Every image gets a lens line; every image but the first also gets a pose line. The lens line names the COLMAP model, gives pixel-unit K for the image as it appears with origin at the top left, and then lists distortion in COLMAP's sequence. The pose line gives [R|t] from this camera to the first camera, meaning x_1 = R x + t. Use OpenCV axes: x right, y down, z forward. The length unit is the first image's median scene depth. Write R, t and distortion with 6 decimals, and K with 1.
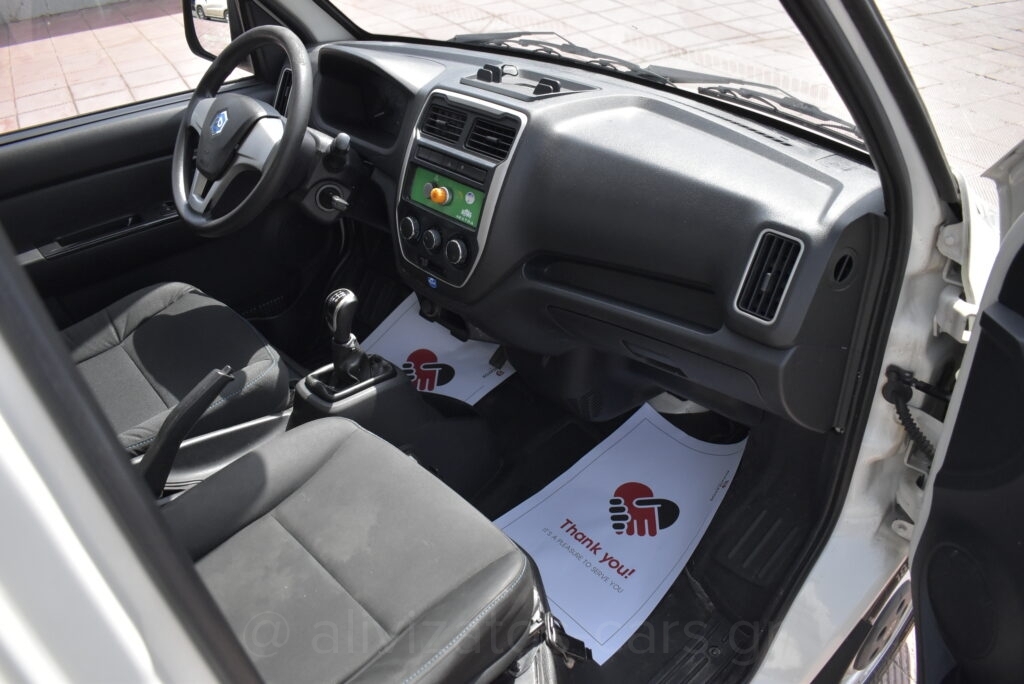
lens RADIAL K [[794.3, 0, 514.1], [0, 794.3, 341.8], [0, 0, 1]] dist [-0.094191, 0.005776]
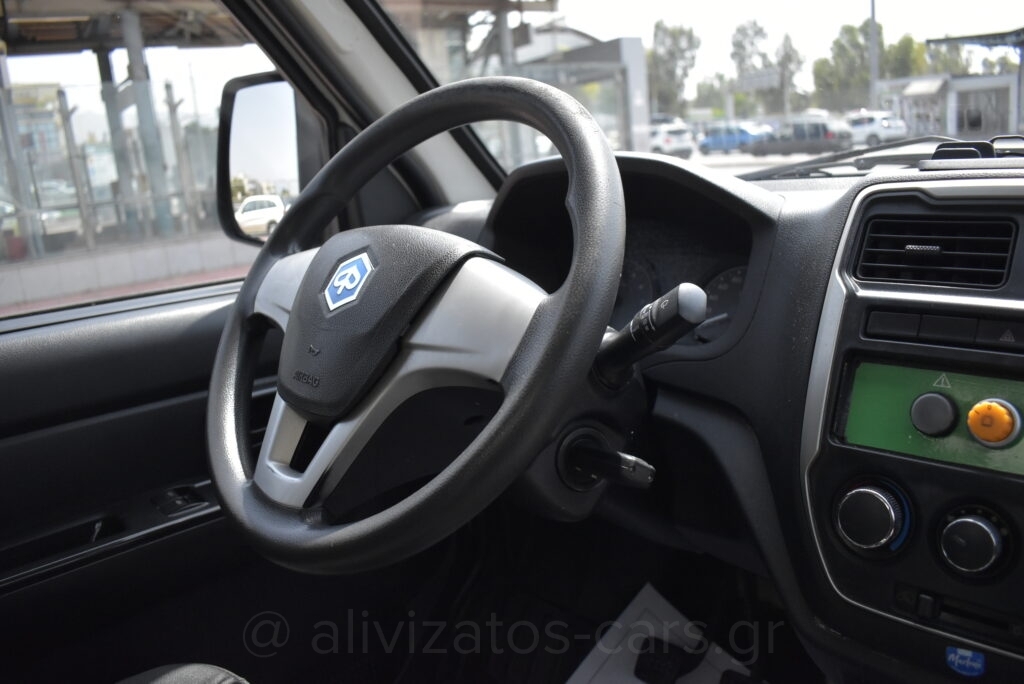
lens RADIAL K [[794.3, 0, 514.1], [0, 794.3, 341.8], [0, 0, 1]] dist [-0.094191, 0.005776]
pose [[0.997541, -0.049912, 0.049196, -0.315569], [0.063697, 0.938456, -0.339475, -0.106840], [-0.029224, 0.341774, 0.939328, 0.623934]]
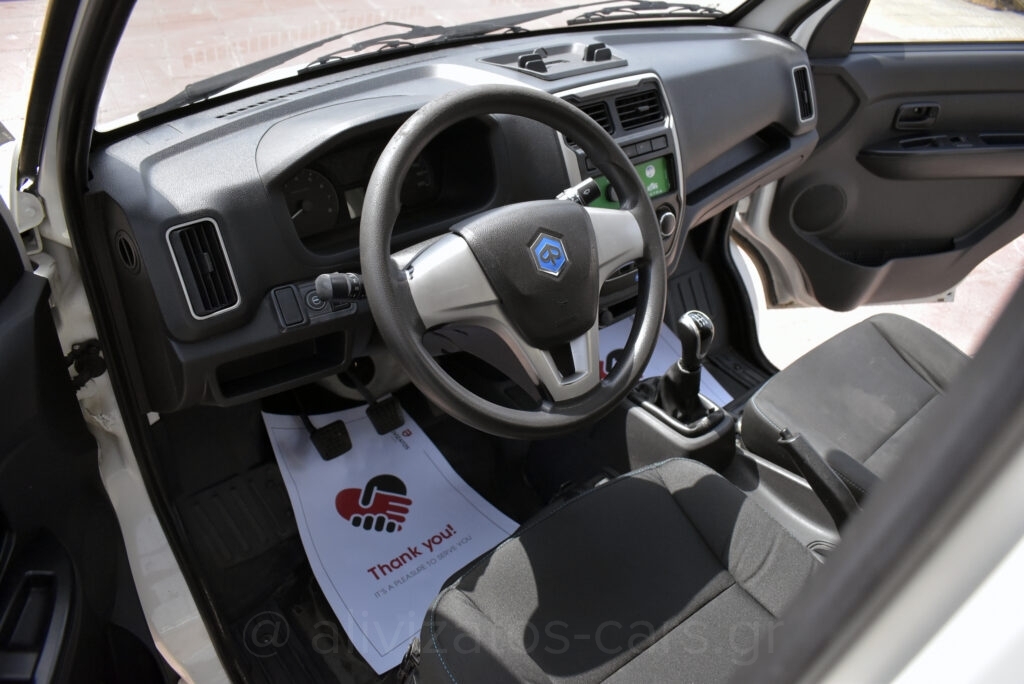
lens RADIAL K [[805.7, 0, 513.0], [0, 805.7, 330.6], [0, 0, 1]] dist [0.407034, 0.001240]
pose [[0.009407, -0.520643, 0.853723, -1.033457], [0.482710, 0.750061, 0.452106, -0.563515], [-0.875730, 0.407847, 0.258375, 0.885749]]
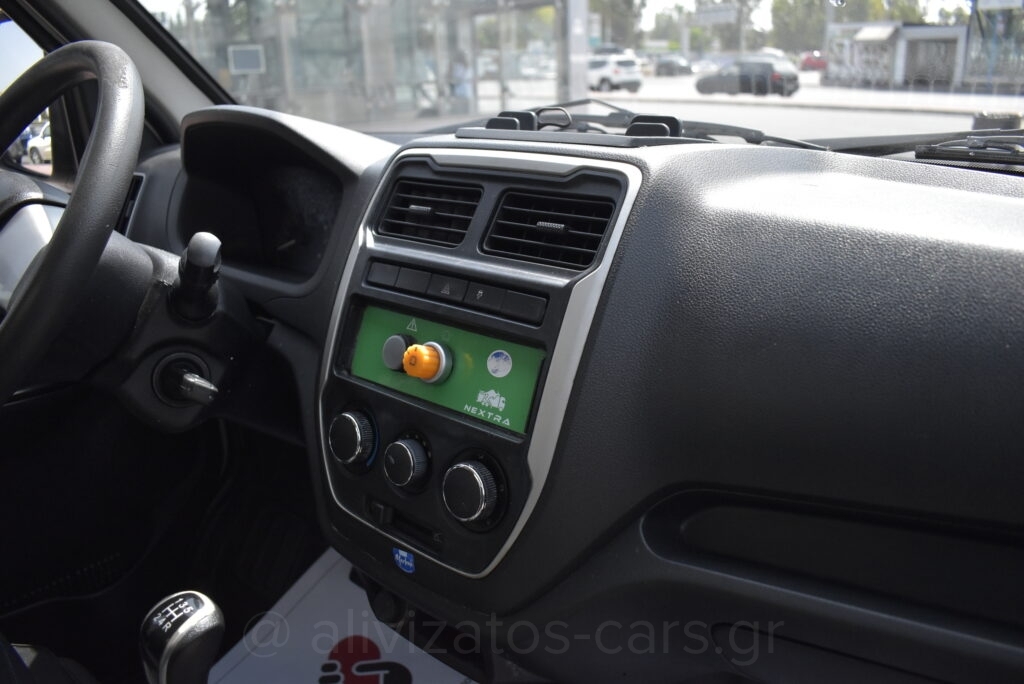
lens RADIAL K [[794.3, 0, 514.1], [0, 794.3, 341.8], [0, 0, 1]] dist [-0.094191, 0.005776]
pose [[0.992966, -0.018003, 0.117020, -0.090836], [0.046800, 0.967563, -0.248259, -0.080263], [-0.108755, 0.251989, 0.961600, 0.543186]]
